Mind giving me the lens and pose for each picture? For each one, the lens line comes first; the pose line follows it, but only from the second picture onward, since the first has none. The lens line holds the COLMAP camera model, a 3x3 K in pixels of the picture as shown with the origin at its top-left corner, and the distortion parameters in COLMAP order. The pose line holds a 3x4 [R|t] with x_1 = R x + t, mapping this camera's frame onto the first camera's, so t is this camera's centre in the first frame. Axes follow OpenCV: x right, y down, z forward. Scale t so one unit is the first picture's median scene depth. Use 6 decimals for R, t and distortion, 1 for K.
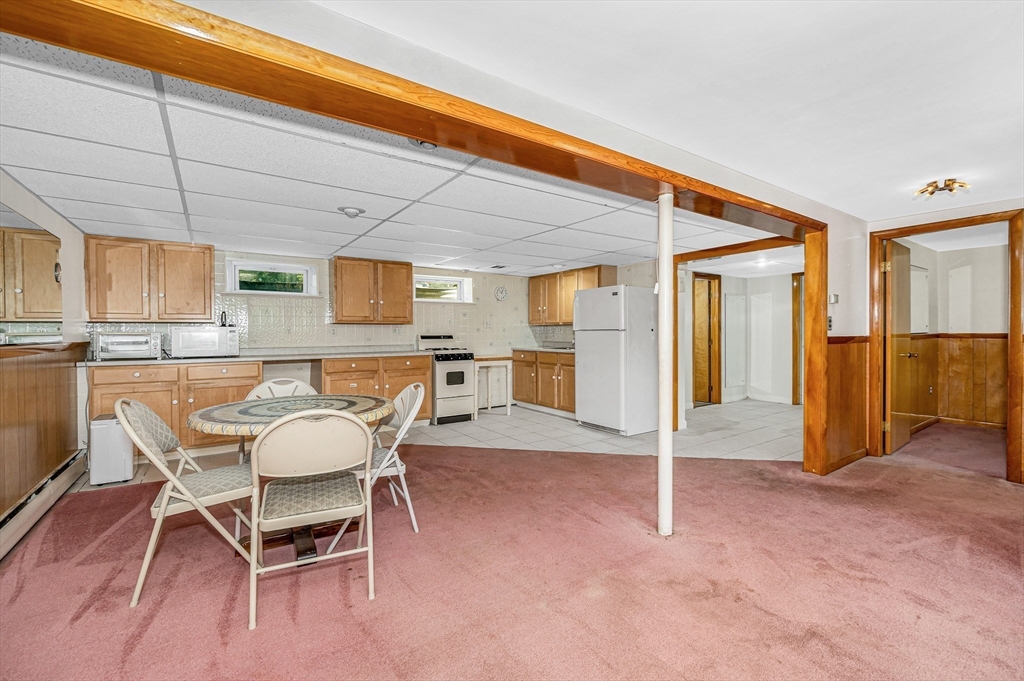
lens RADIAL K [[422.4, 0, 512.0], [0, 422.4, 340.5], [0, 0, 1]] dist [0.000051, -0.000070]
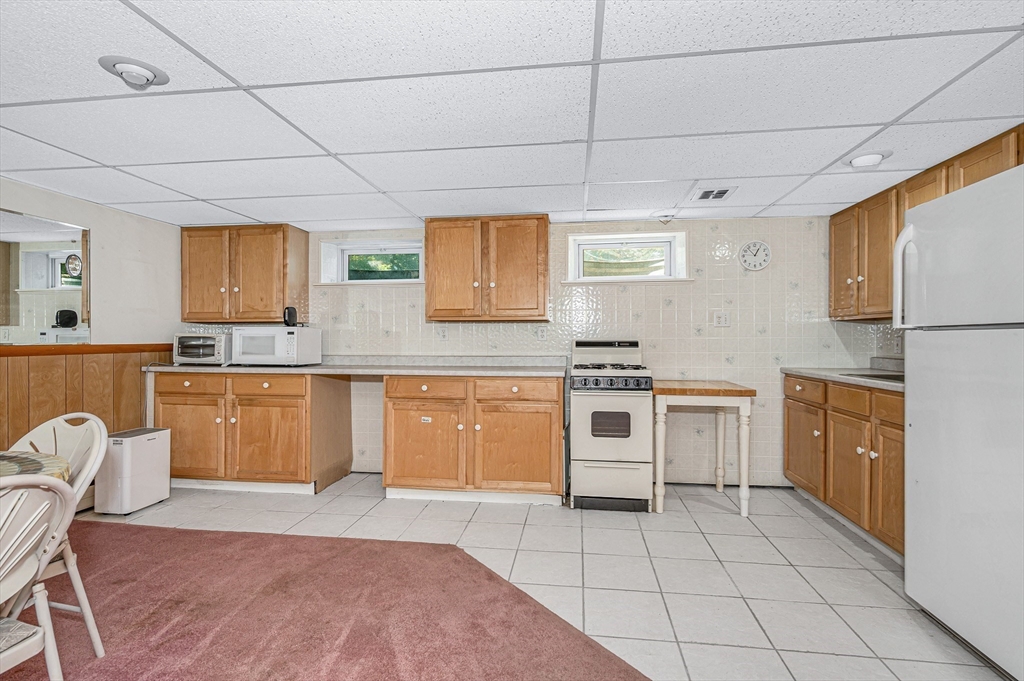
lens RADIAL K [[486.1, 0, 512.0], [0, 486.1, 340.5], [0, 0, 1]] dist [-0.000959, -0.000147]
pose [[0.748935, 0.006723, -0.662609, 0.160941], [-0.016847, 0.999818, -0.008897, -0.005268], [0.662429, 0.017826, 0.748913, 0.463120]]
